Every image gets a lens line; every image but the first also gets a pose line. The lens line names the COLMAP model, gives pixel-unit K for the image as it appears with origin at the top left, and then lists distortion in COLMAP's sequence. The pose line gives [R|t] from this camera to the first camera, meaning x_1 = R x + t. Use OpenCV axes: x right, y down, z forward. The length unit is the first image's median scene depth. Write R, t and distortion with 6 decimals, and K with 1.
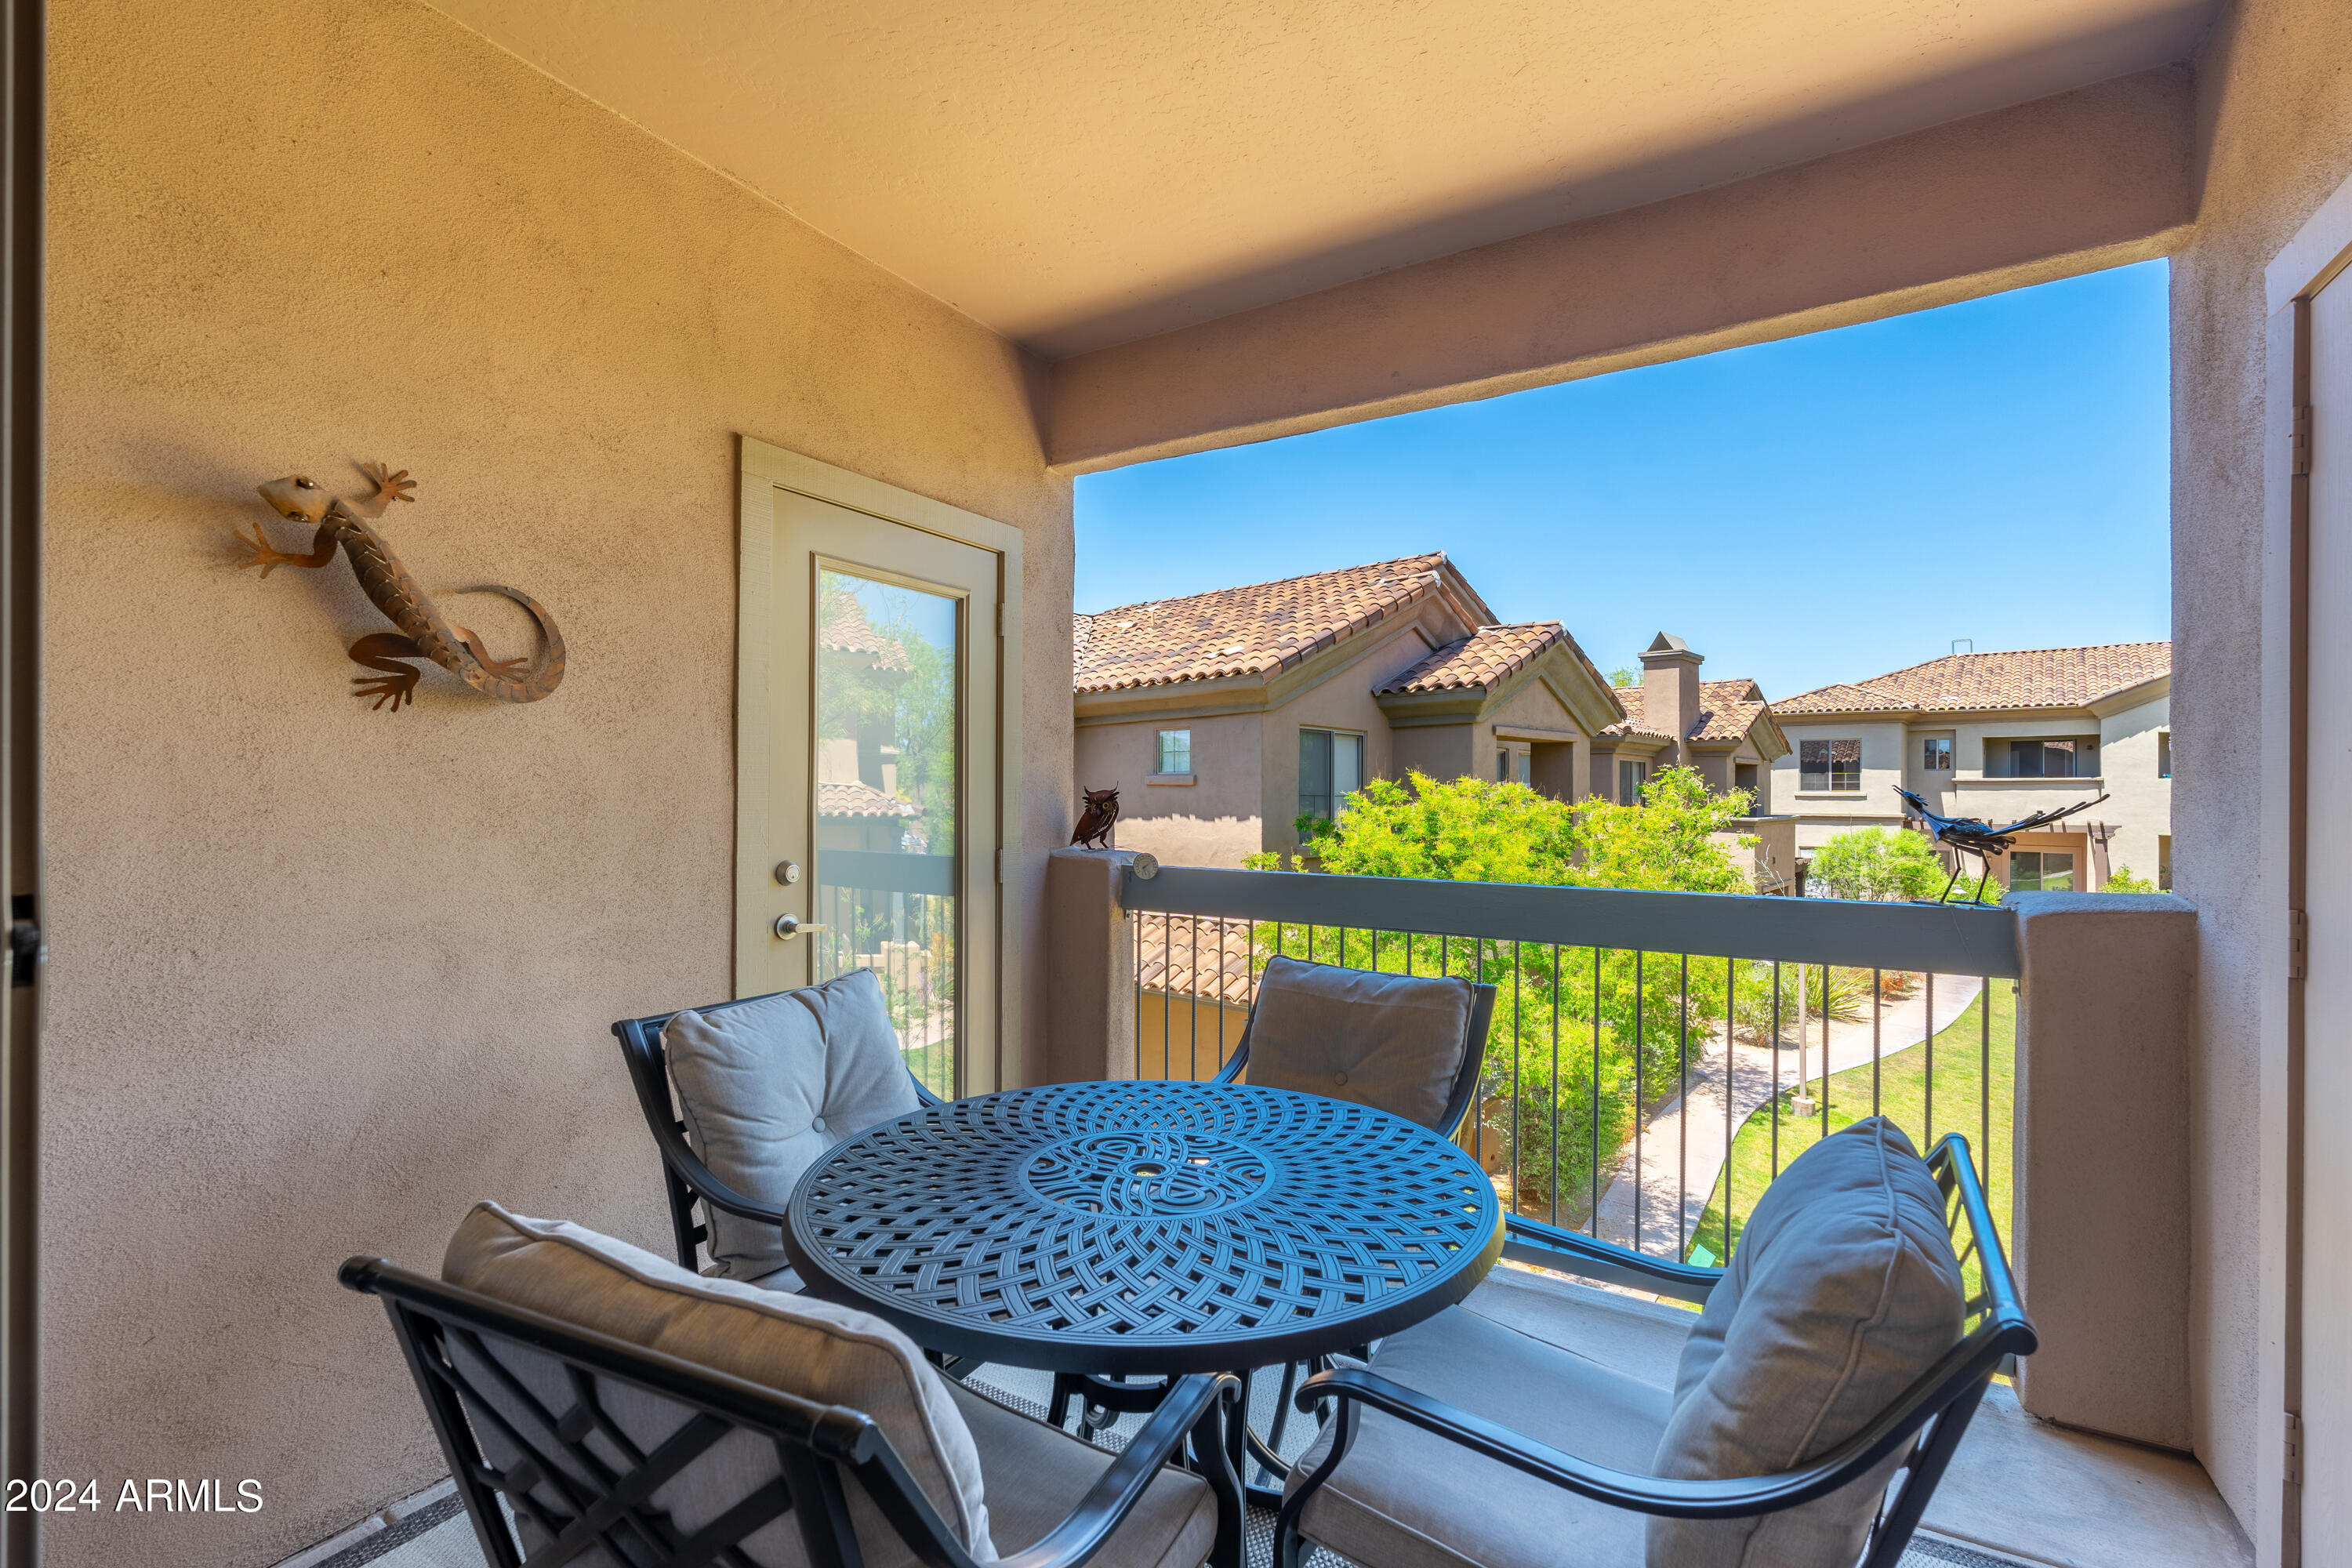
lens RADIAL K [[1022.8, 0, 1152.4], [0, 1022.8, 790.1], [0, 0, 1]] dist [-0.001568, -0.000302]
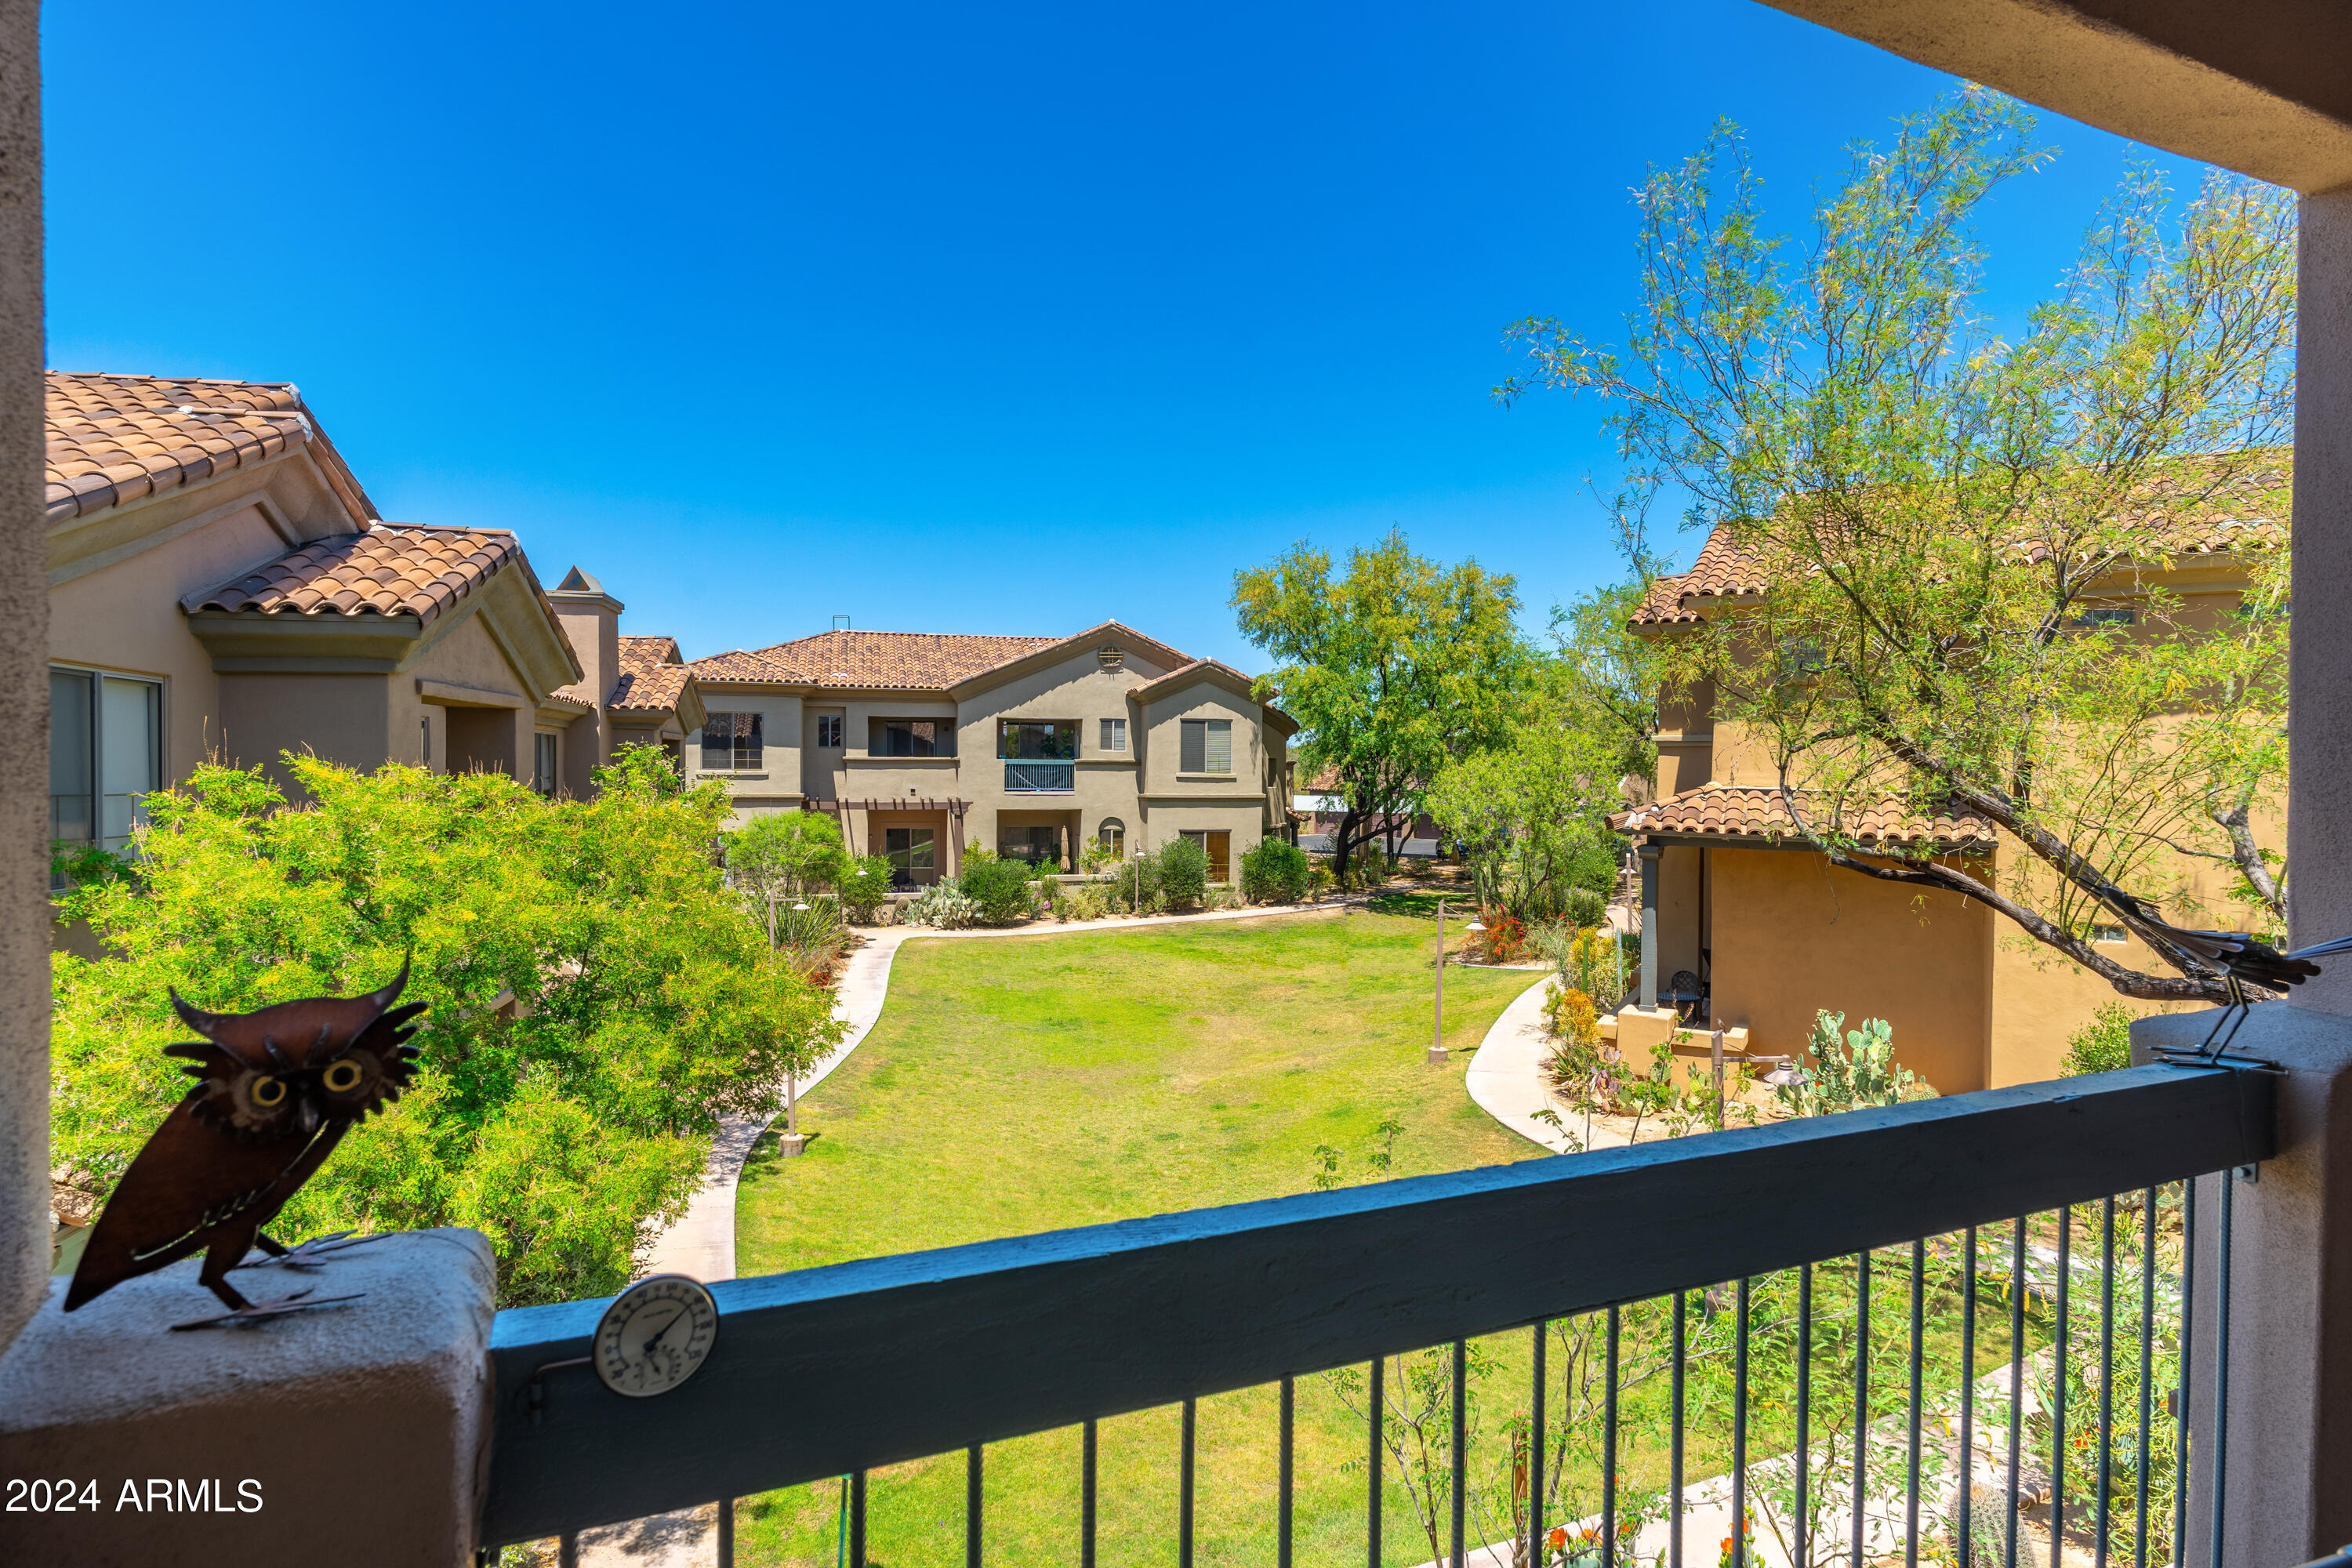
lens RADIAL K [[1235.0, 0, 1200.8], [0, 1235.0, 789.8], [0, 0, 1]] dist [-0.002691, 0.000302]
pose [[0.552805, -0.013749, 0.833198, -0.031548], [-0.004046, 0.999808, 0.019183, -0.009673], [-0.833301, -0.013976, 0.552643, 0.143658]]
